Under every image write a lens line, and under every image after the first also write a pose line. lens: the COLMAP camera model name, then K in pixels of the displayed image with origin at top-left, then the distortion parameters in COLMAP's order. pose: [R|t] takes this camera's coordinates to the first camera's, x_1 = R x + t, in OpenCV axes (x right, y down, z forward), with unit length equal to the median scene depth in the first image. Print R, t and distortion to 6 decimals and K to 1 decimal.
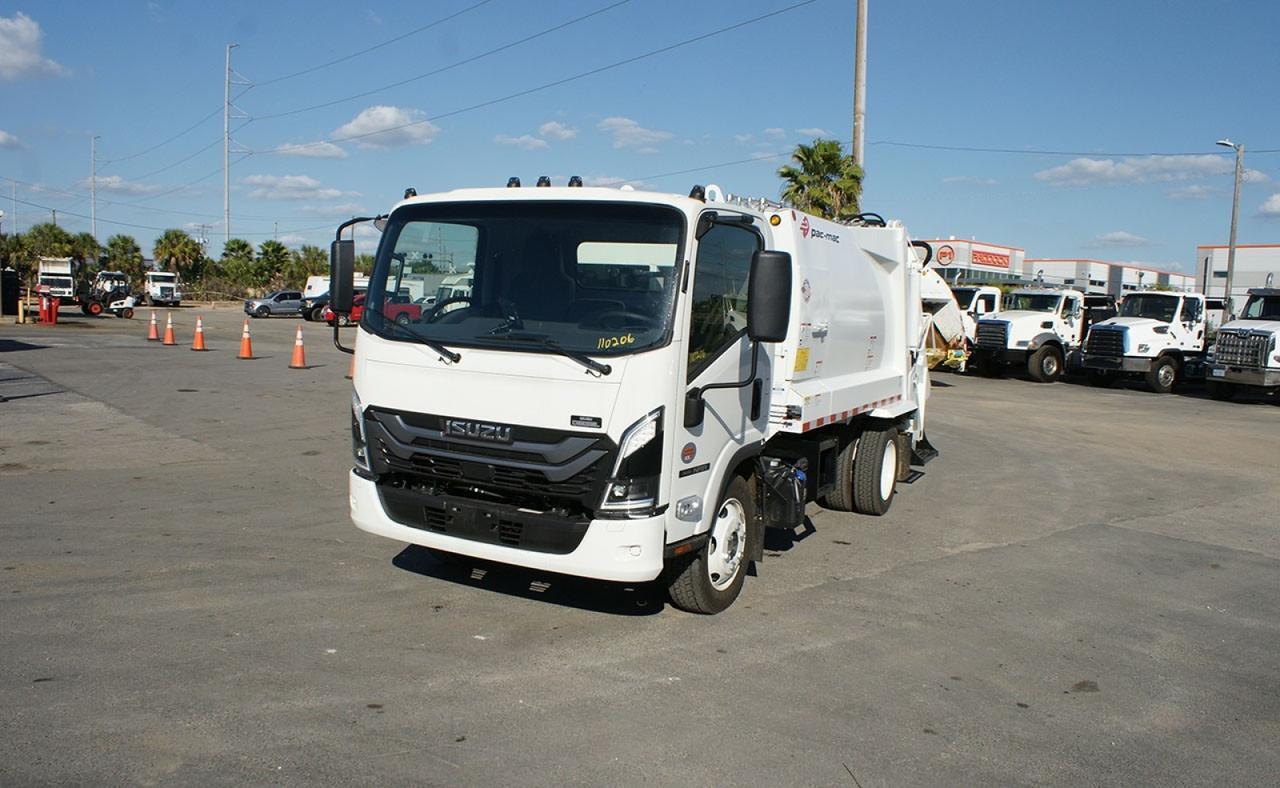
lens RADIAL K [[1028.9, 0, 627.6], [0, 1028.9, 427.3], [0, 0, 1]] dist [-0.157607, 0.164912]
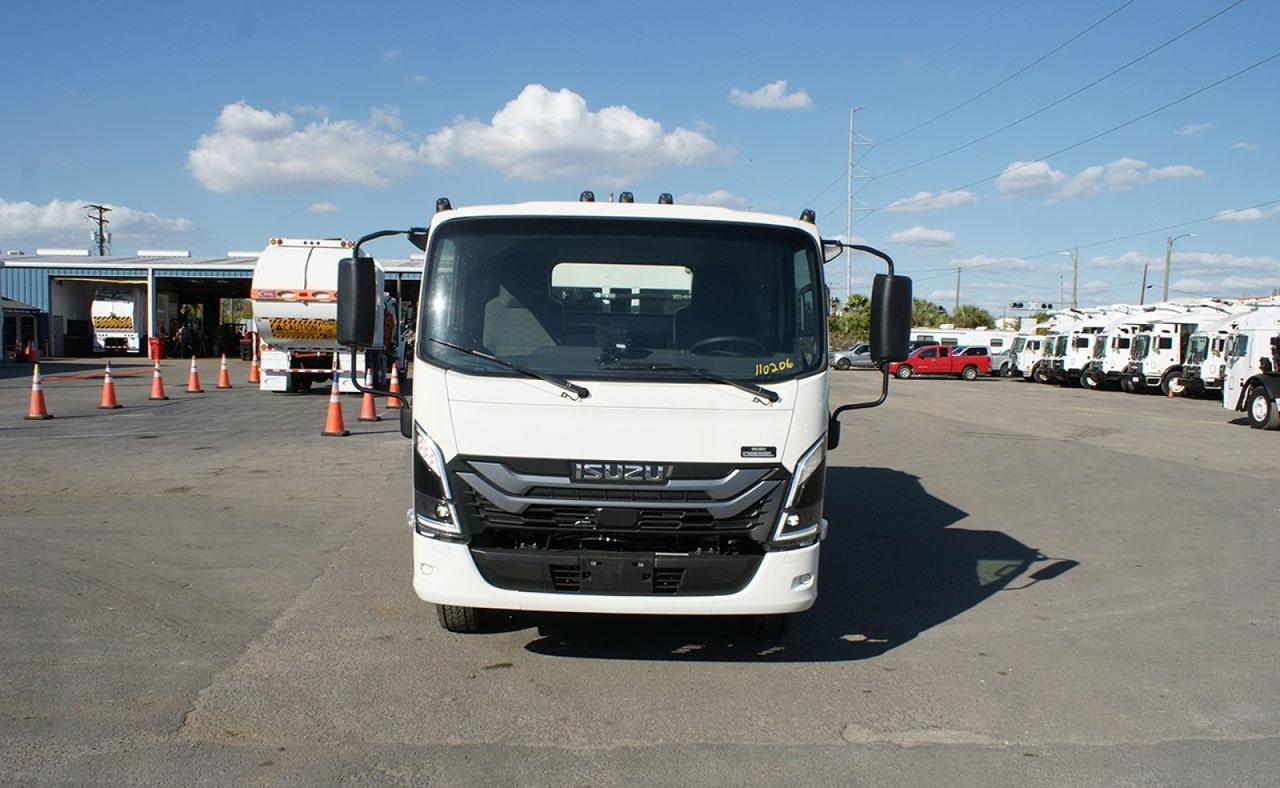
lens RADIAL K [[1028.9, 0, 627.6], [0, 1028.9, 427.3], [0, 0, 1]] dist [-0.157607, 0.164912]
pose [[0.871147, -0.080335, 0.484405, -0.578229], [0.074042, 0.996737, 0.032145, -0.064985], [-0.485407, 0.007863, 0.874253, 0.217716]]
